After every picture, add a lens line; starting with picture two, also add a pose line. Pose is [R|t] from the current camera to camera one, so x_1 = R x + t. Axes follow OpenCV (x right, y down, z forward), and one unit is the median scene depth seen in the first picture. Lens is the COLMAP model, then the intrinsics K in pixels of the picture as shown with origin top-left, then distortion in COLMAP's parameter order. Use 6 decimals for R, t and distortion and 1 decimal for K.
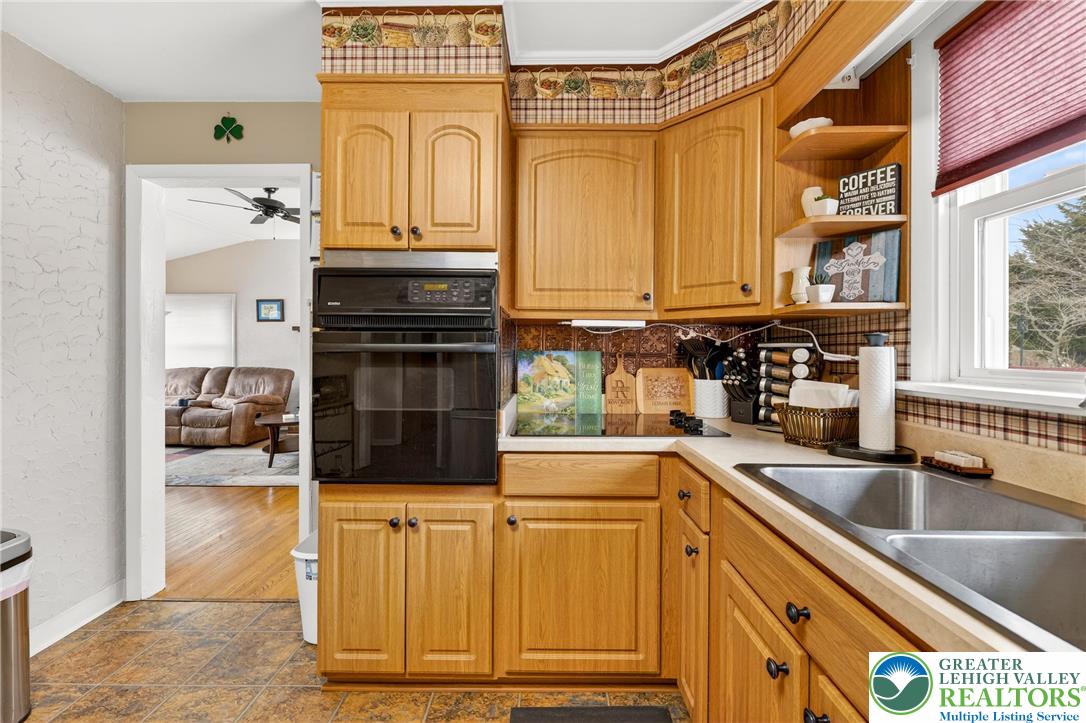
lens RADIAL K [[436.6, 0, 543.4], [0, 436.6, 352.6], [0, 0, 1]] dist [-0.002272, -0.000259]
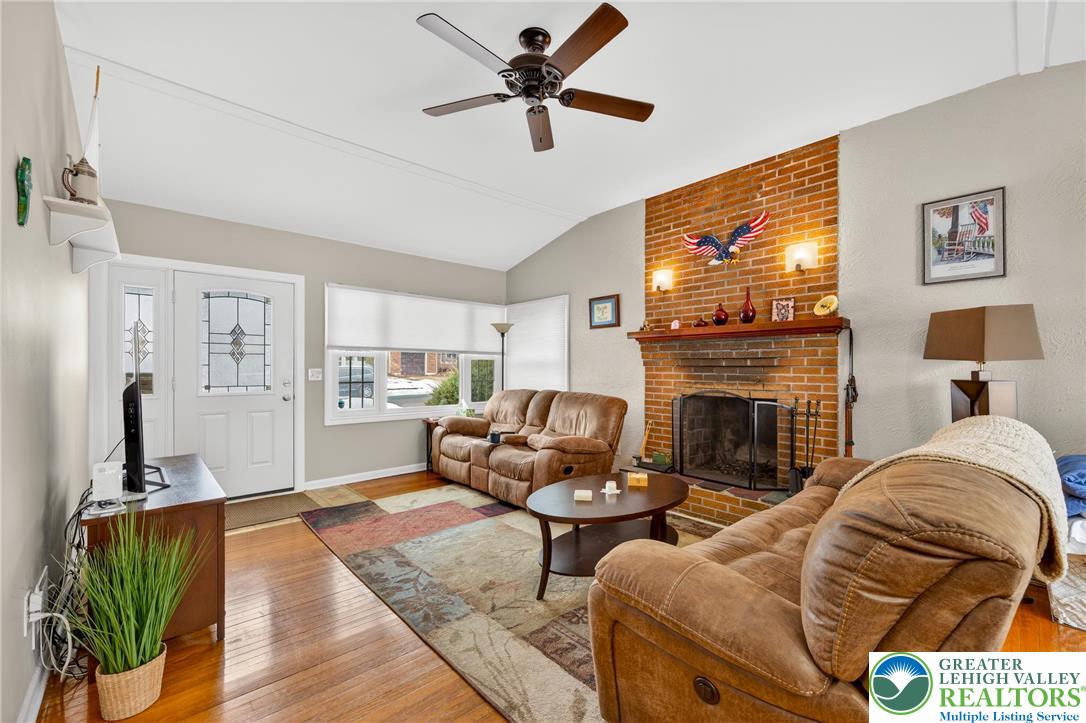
lens RADIAL K [[443.8, 0, 544.3], [0, 443.8, 369.6], [0, 0, 1]] dist [-0.000857, -0.000055]
pose [[0.677538, -0.001739, -0.735486, -0.675697], [-0.002813, 0.999984, -0.004956, 0.000716], [0.735483, 0.005427, 0.677522, 1.816583]]
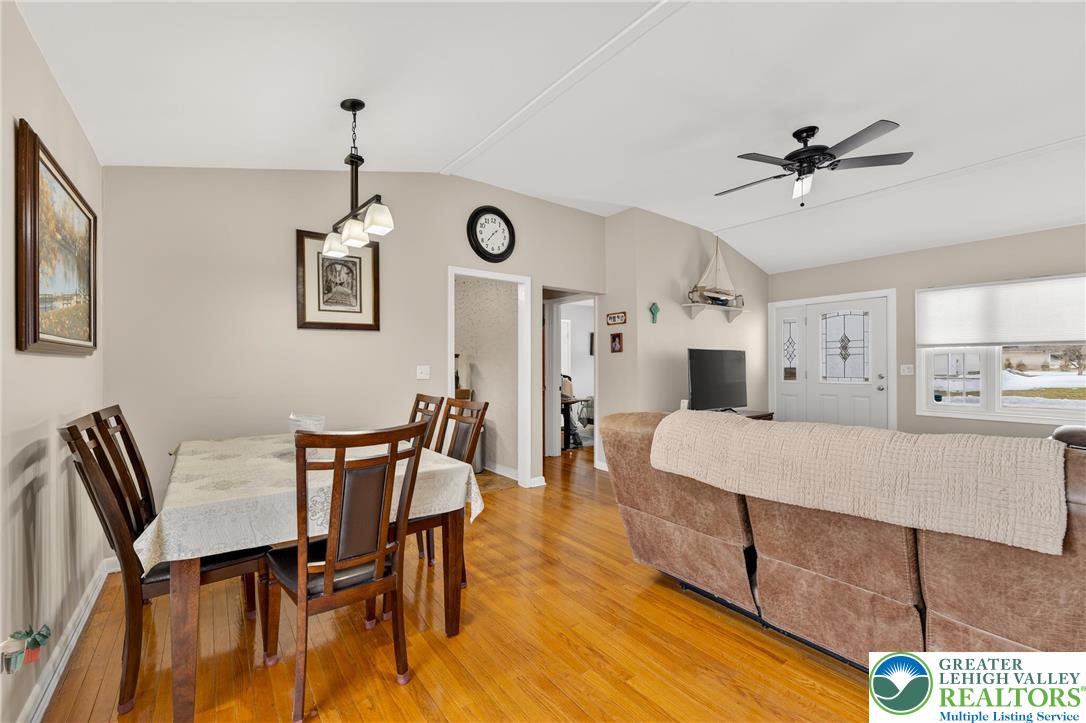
lens RADIAL K [[424.3, 0, 544.8], [0, 424.3, 365.6], [0, 0, 1]] dist [-0.001912, -0.000340]
pose [[-0.799490, -0.000449, -0.600679, 0.269093], [-0.003560, 0.999986, 0.003991, -0.013648], [0.600669, 0.005329, -0.799480, 3.493340]]
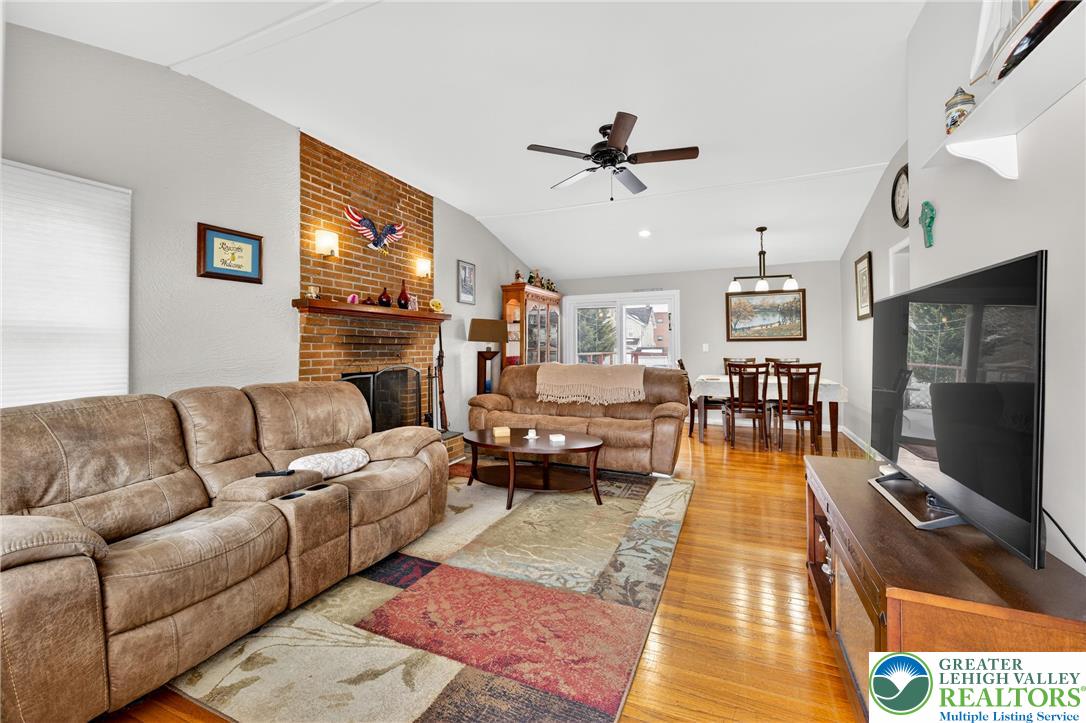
lens RADIAL K [[443.8, 0, 548.5], [0, 443.8, 335.8], [0, 0, 1]] dist [0.010977, -0.000016]
pose [[0.386220, 0.019545, 0.922200, -3.735331], [0.010297, 0.999622, -0.025498, -0.002253], [-0.922349, 0.019344, 0.385873, 2.186188]]
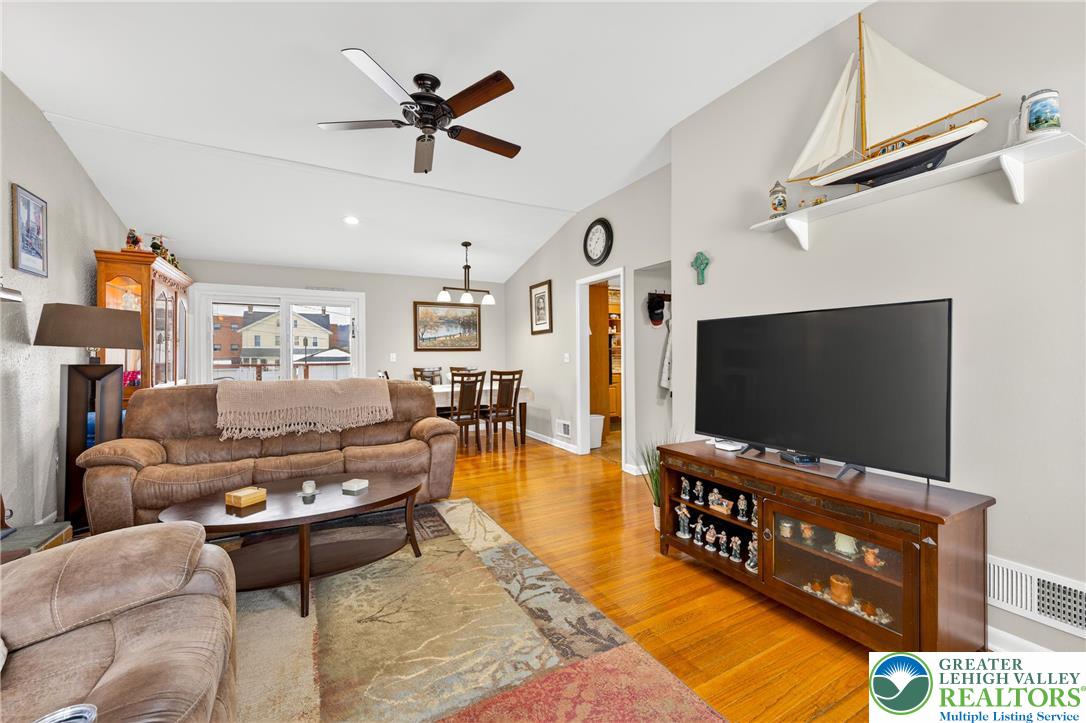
lens RADIAL K [[436.6, 0, 543.4], [0, 436.6, 352.6], [0, 0, 1]] dist [-0.002272, -0.000259]
pose [[-0.486980, 0.006720, 0.873387, -3.343876], [0.009417, 0.999953, -0.002443, -0.003456], [-0.873362, 0.007035, -0.487020, 3.141871]]
